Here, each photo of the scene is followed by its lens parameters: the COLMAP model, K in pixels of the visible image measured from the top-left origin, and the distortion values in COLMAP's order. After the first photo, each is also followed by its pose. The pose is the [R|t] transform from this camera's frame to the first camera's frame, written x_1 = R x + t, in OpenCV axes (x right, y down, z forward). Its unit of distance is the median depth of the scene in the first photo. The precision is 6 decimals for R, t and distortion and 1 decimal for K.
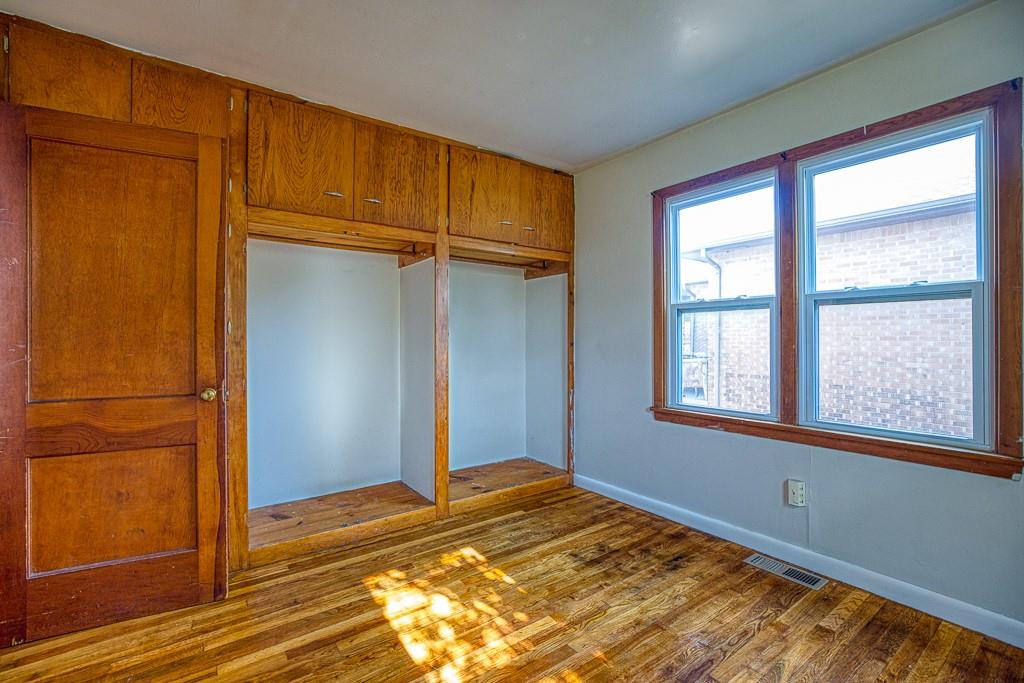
lens RADIAL K [[444.1, 0, 511.8], [0, 444.1, 340.5], [0, 0, 1]] dist [-0.037954, 0.011258]
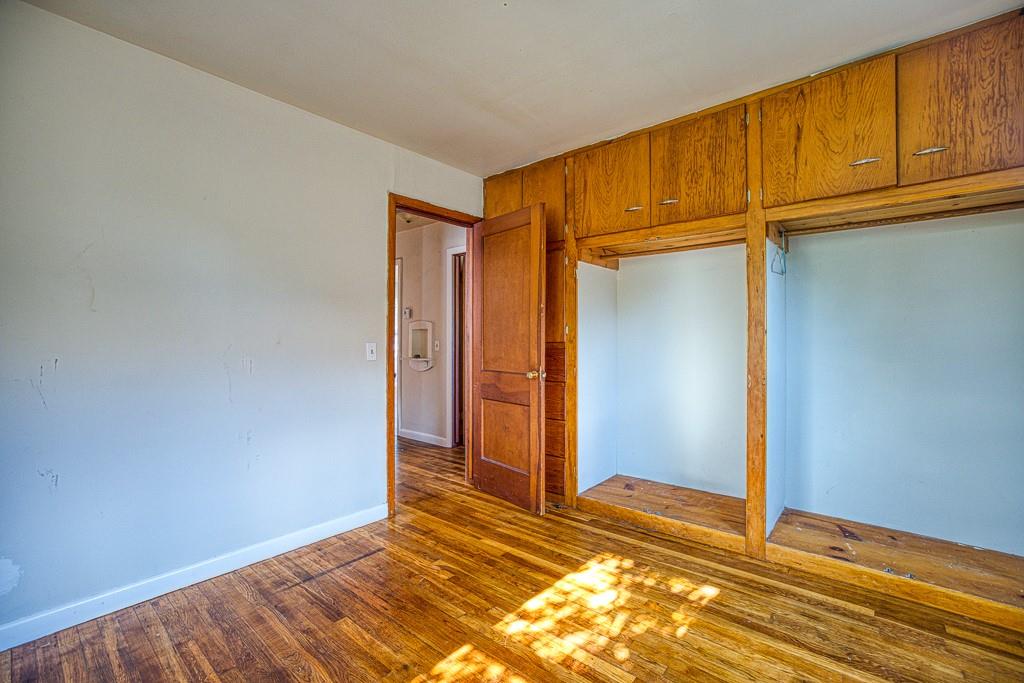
lens RADIAL K [[444.1, 0, 509.5], [0, 444.1, 333.3], [0, 0, 1]] dist [-0.037954, 0.011258]
pose [[0.243331, -0.009963, -0.969892, 0.621754], [-0.001415, 0.999943, -0.010627, -0.003733], [0.969942, 0.003958, 0.243303, 0.430715]]
